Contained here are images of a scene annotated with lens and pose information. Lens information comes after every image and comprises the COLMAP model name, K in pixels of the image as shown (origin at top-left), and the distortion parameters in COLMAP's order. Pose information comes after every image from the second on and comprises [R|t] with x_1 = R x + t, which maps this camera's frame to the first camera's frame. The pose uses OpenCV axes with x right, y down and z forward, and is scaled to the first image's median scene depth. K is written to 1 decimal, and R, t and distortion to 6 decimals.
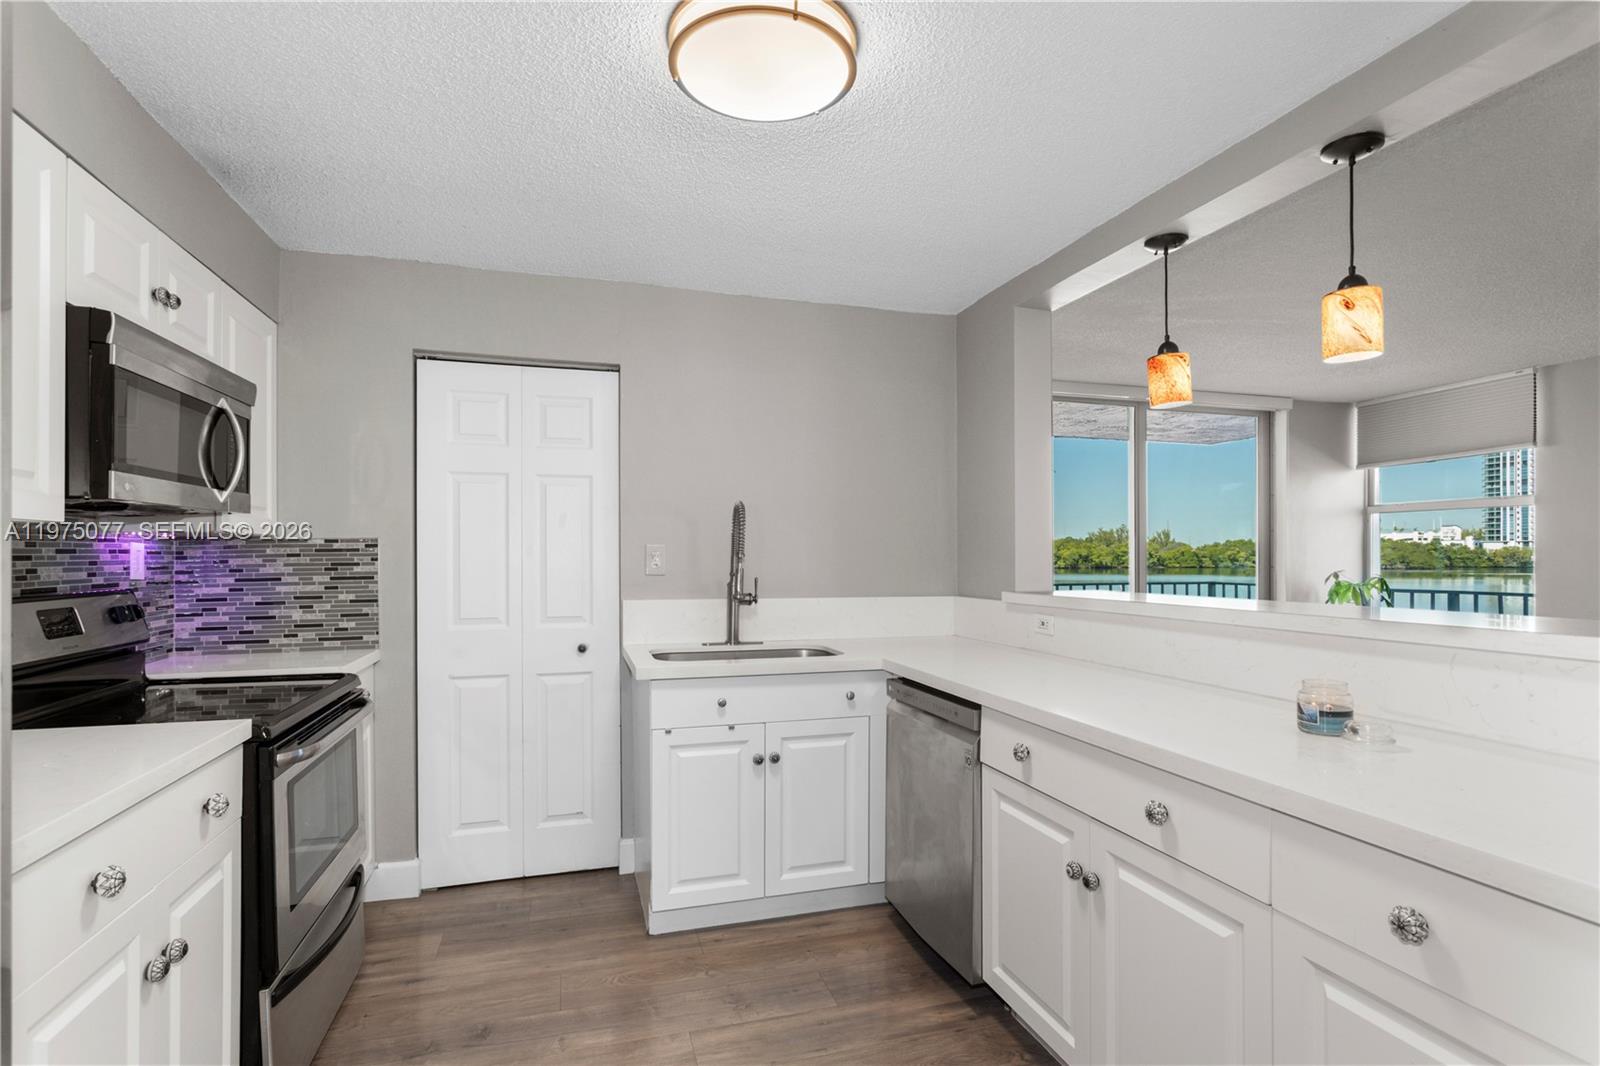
lens RADIAL K [[775.3, 0, 798.6], [0, 775.3, 547.4], [0, 0, 1]] dist [0.000952, 0.000298]
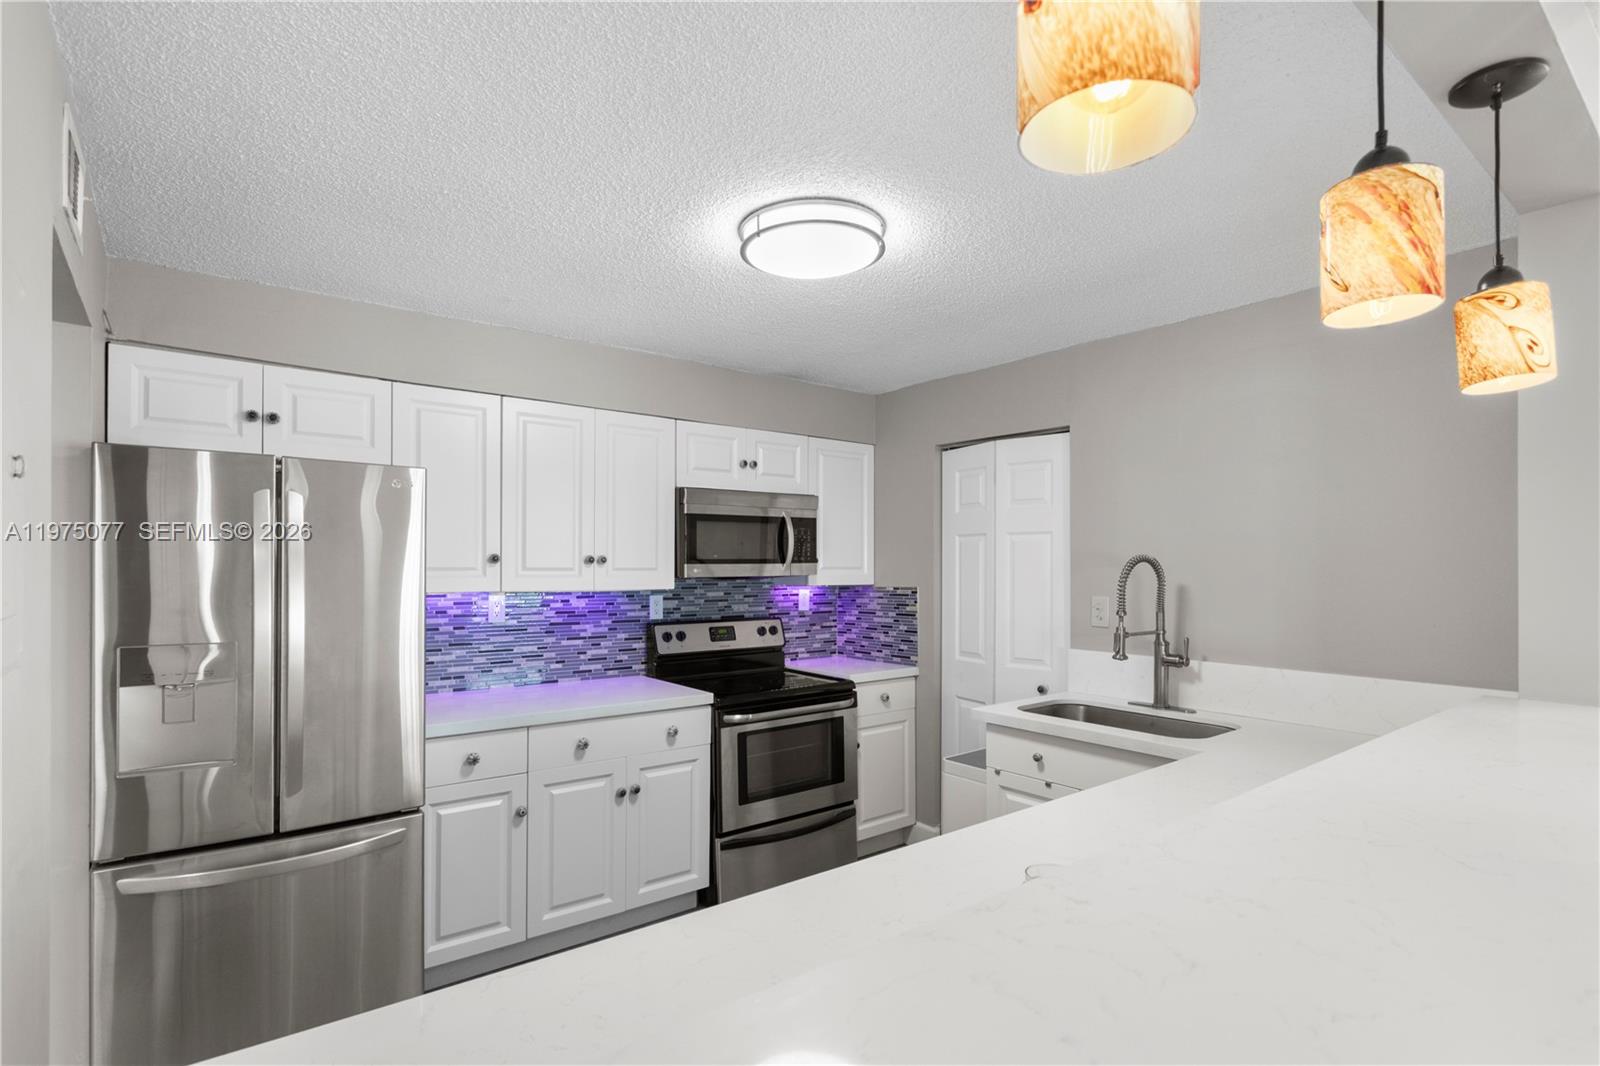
lens RADIAL K [[775.3, 0, 803.1], [0, 775.3, 566.0], [0, 0, 1]] dist [0.000952, 0.000298]
pose [[0.375738, -0.002202, -0.926723, 0.685110], [0.009423, 0.999955, 0.001444, -0.054762], [0.926678, -0.009276, 0.375741, 0.300689]]
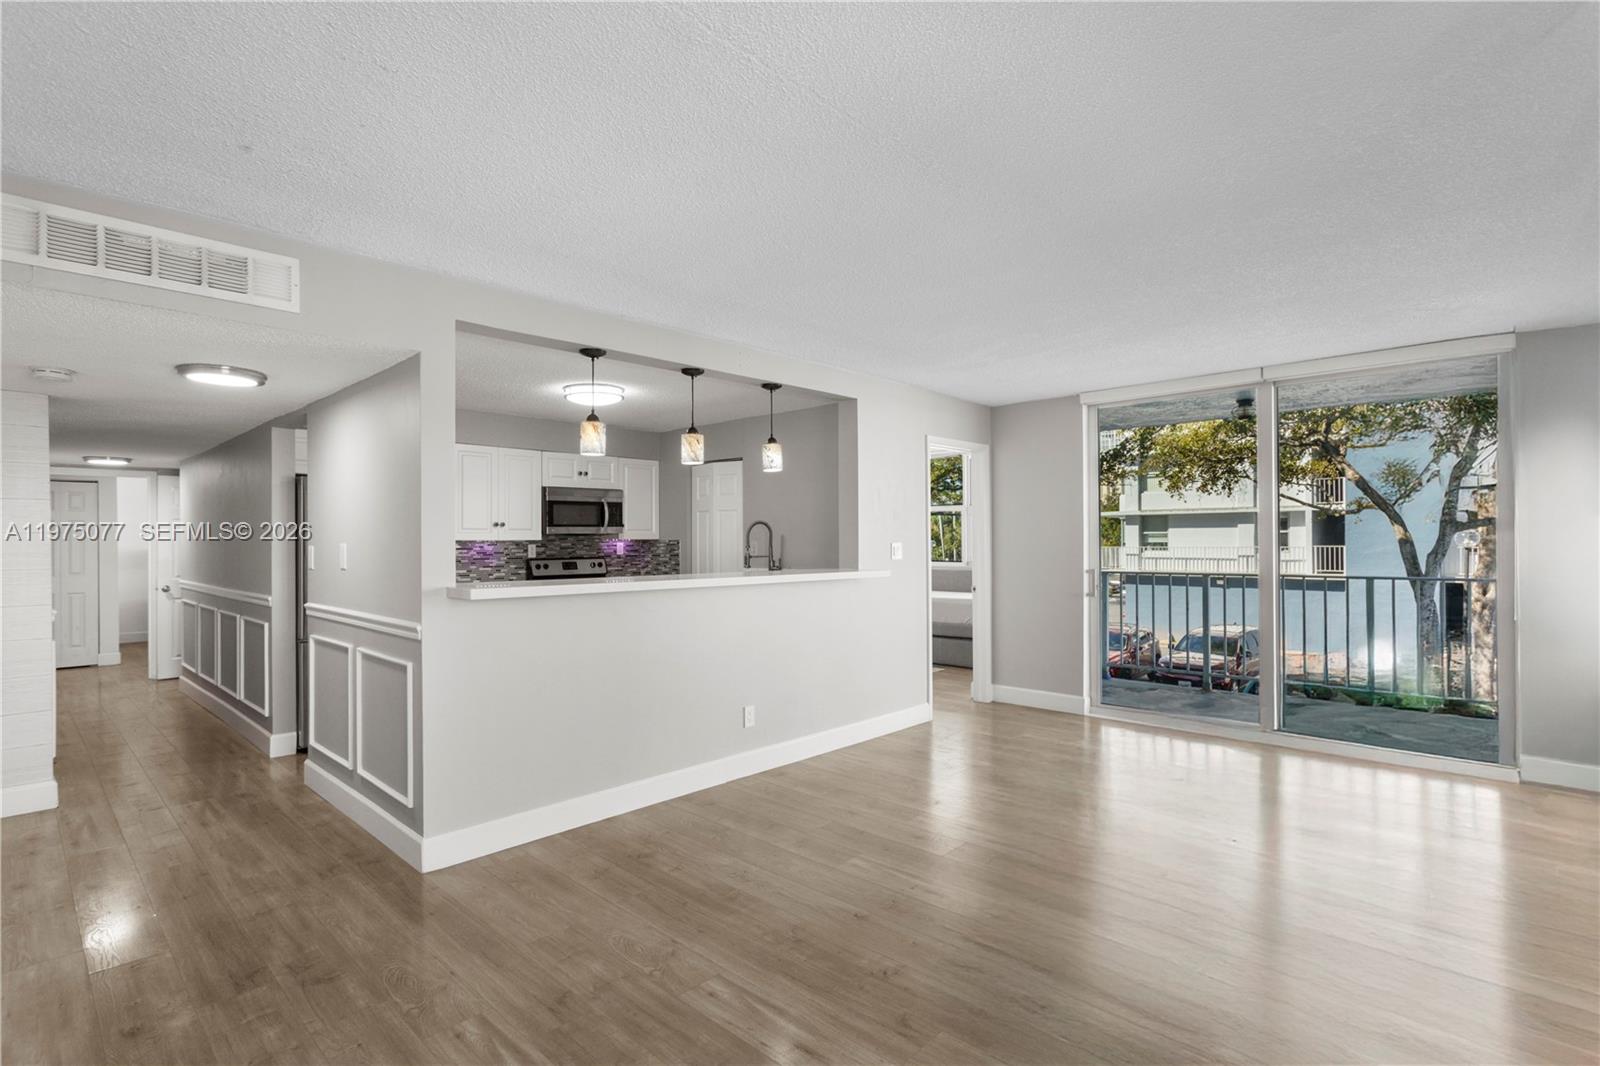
lens RADIAL K [[775.3, 0, 799.6], [0, 775.3, 535.2], [0, 0, 1]] dist [0.000952, 0.000298]
pose [[0.502522, -0.009486, -0.864513, 1.909457], [0.014296, 0.999894, -0.002662, -0.014456], [0.864446, -0.011022, 0.502604, 0.065172]]
